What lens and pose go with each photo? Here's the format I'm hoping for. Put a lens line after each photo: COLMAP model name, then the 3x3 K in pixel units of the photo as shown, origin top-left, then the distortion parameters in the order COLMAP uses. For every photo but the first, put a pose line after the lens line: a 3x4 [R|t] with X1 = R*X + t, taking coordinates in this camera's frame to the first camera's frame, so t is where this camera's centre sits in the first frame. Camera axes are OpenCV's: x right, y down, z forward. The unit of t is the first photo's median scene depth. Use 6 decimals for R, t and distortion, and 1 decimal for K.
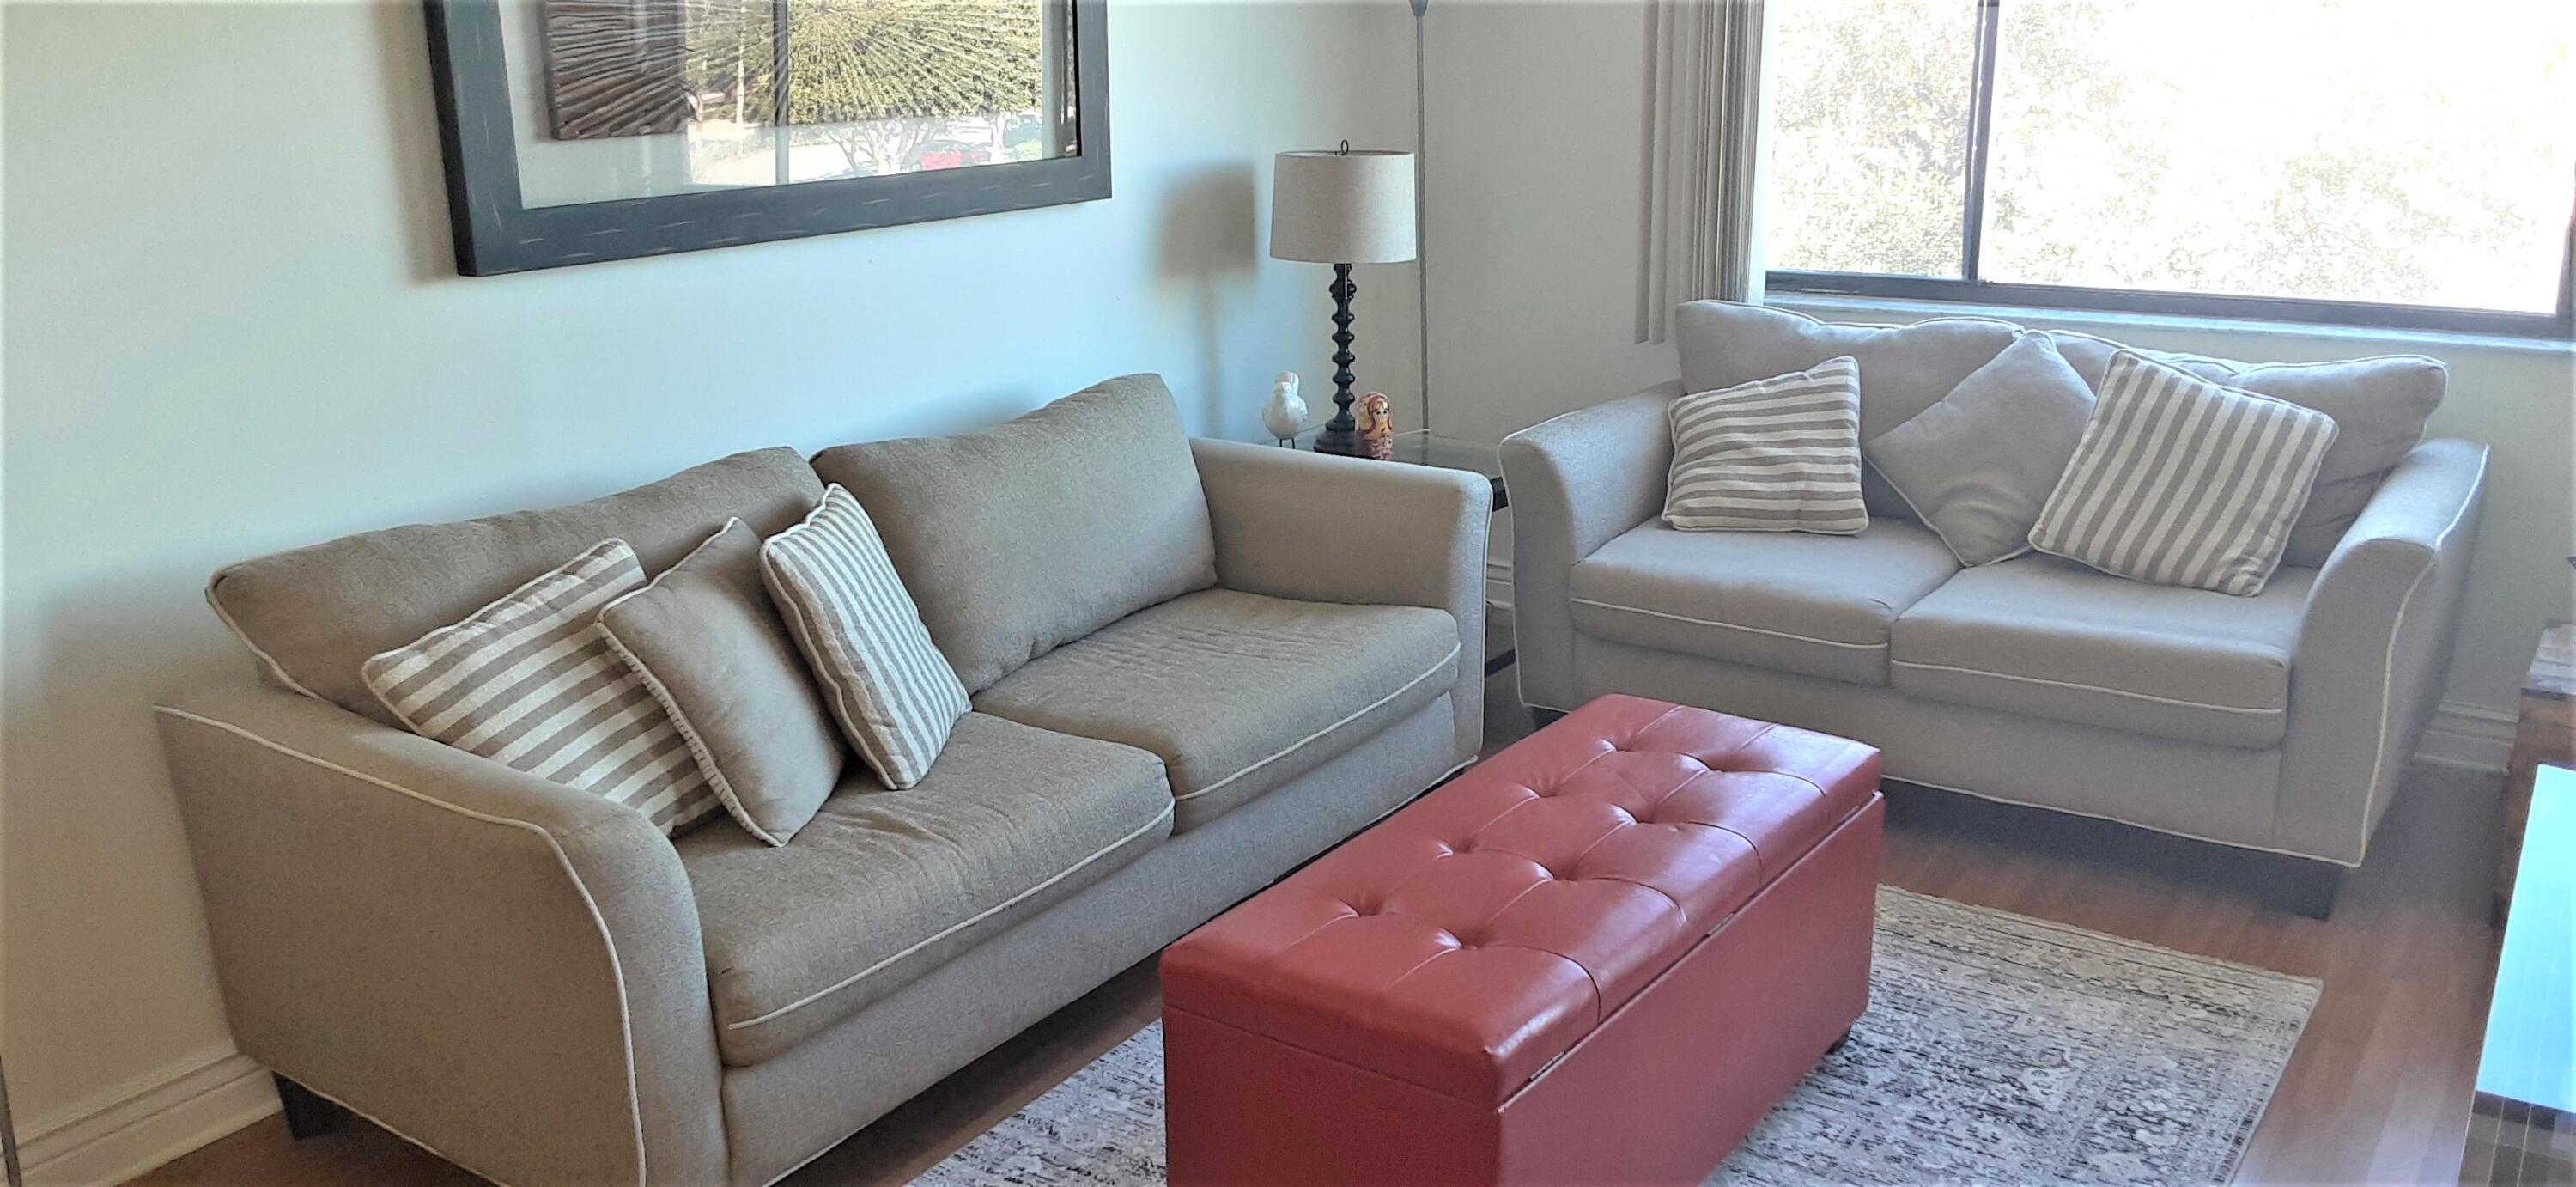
lens RADIAL K [[2046.1, 0, 1275.7], [0, 2046.1, 583.9], [0, 0, 1]] dist [0.131734, -0.224817]
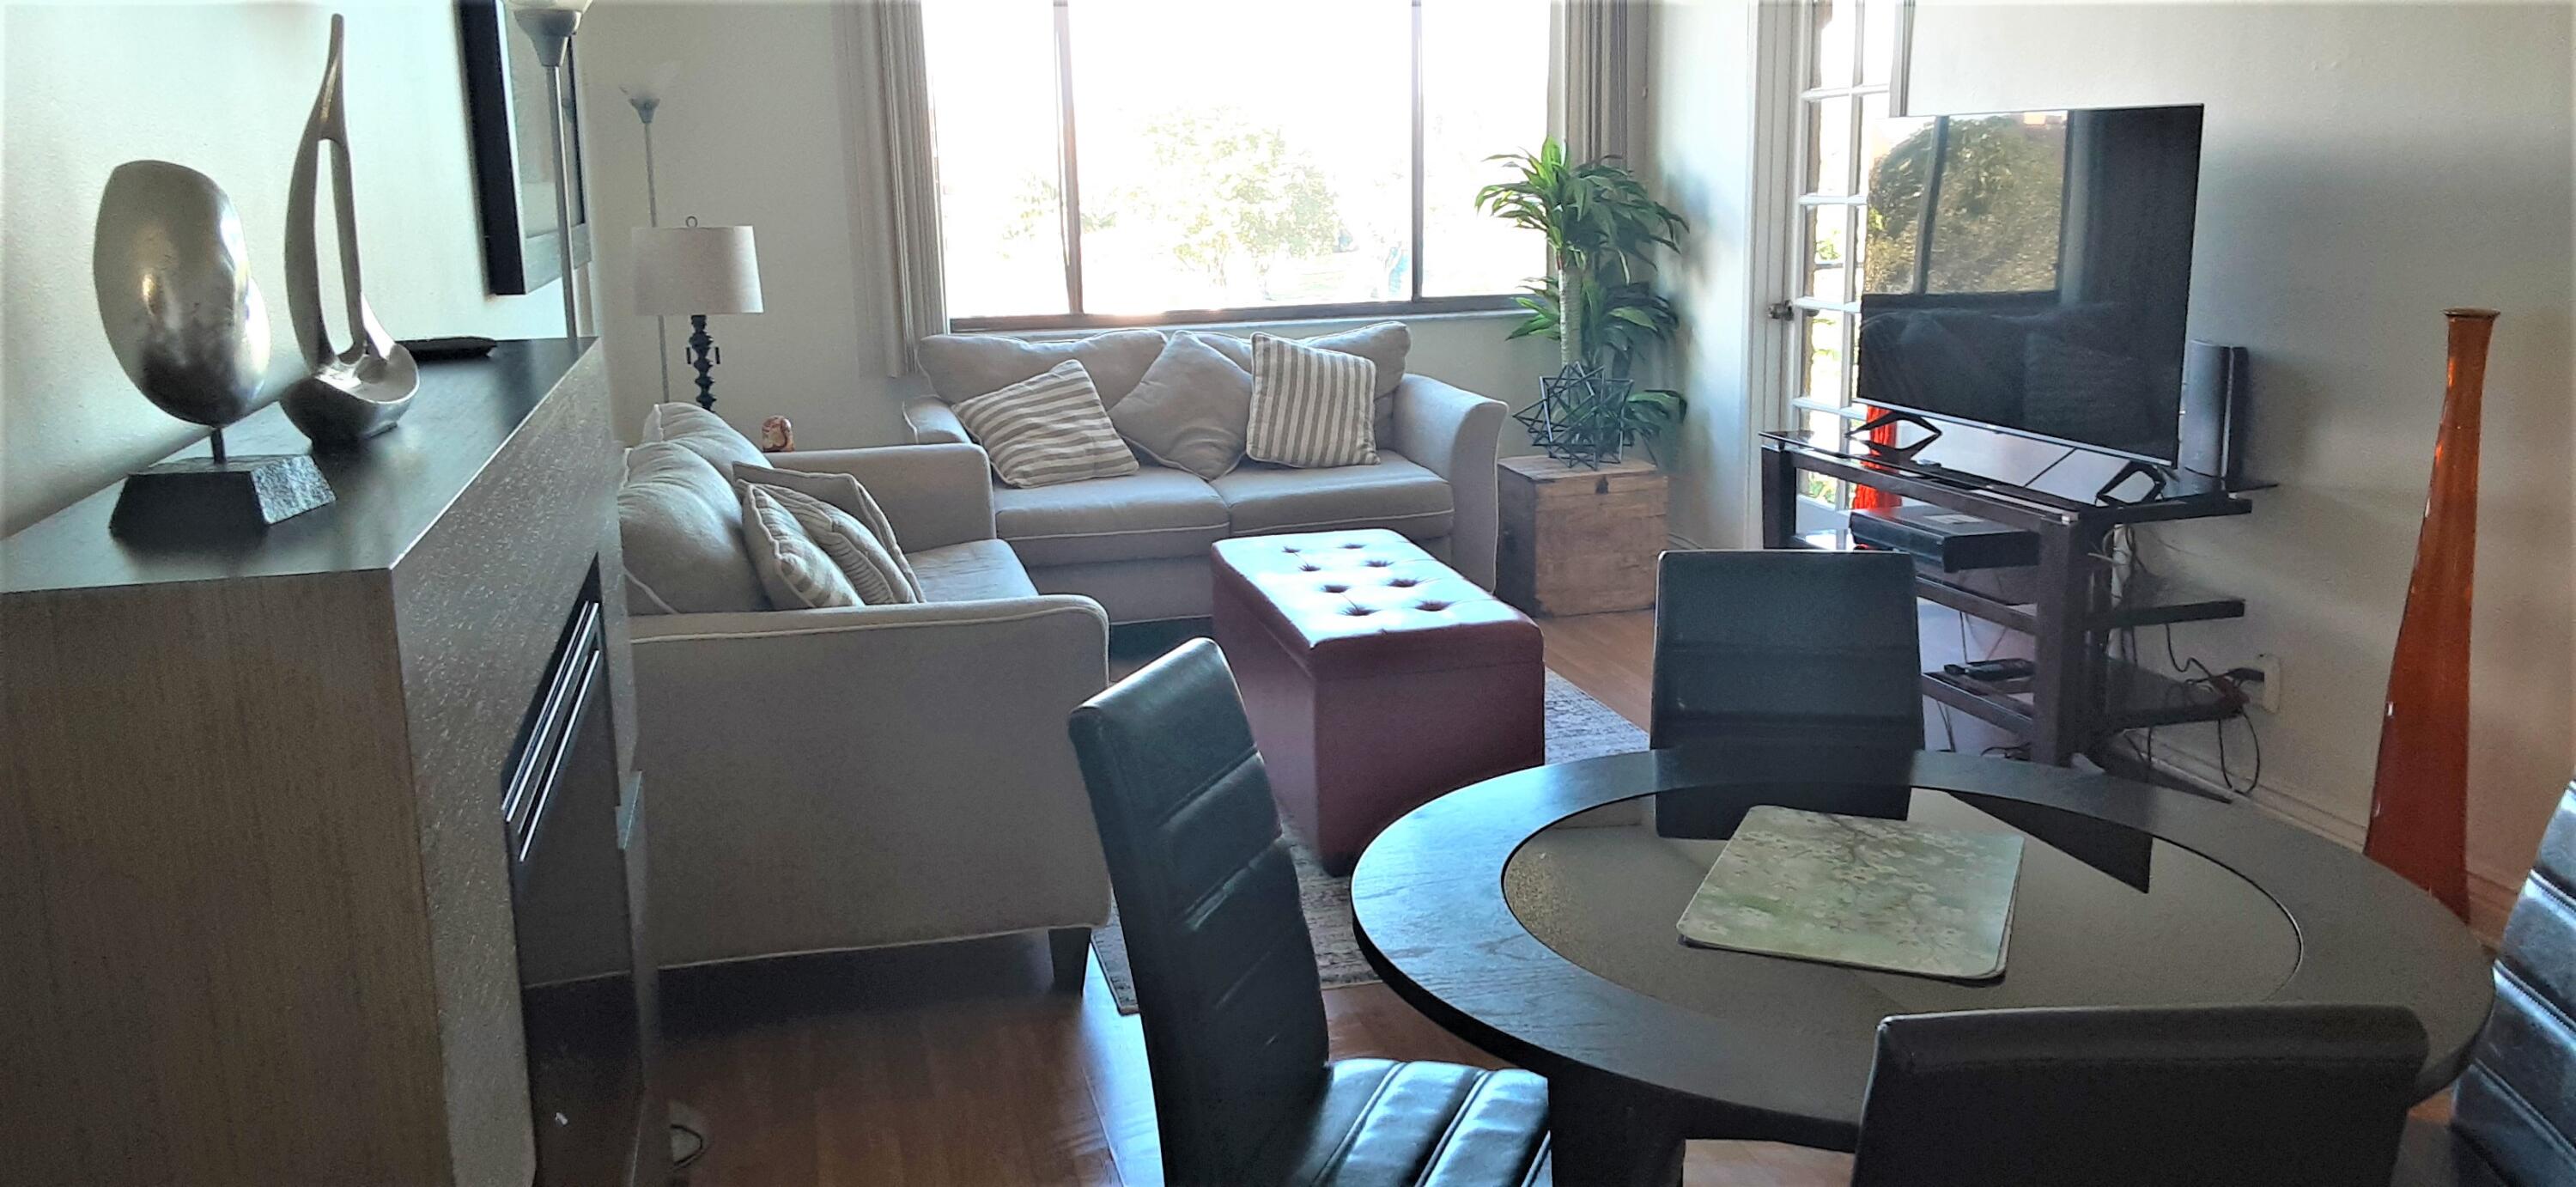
lens RADIAL K [[2046.1, 0, 1275.7], [0, 2046.1, 583.9], [0, 0, 1]] dist [0.131734, -0.224817]
pose [[0.660558, -0.149547, 0.735730, -0.730706], [0.208901, 0.977872, 0.011209, 0.057742], [-0.721126, 0.146291, 0.677182, -0.041454]]
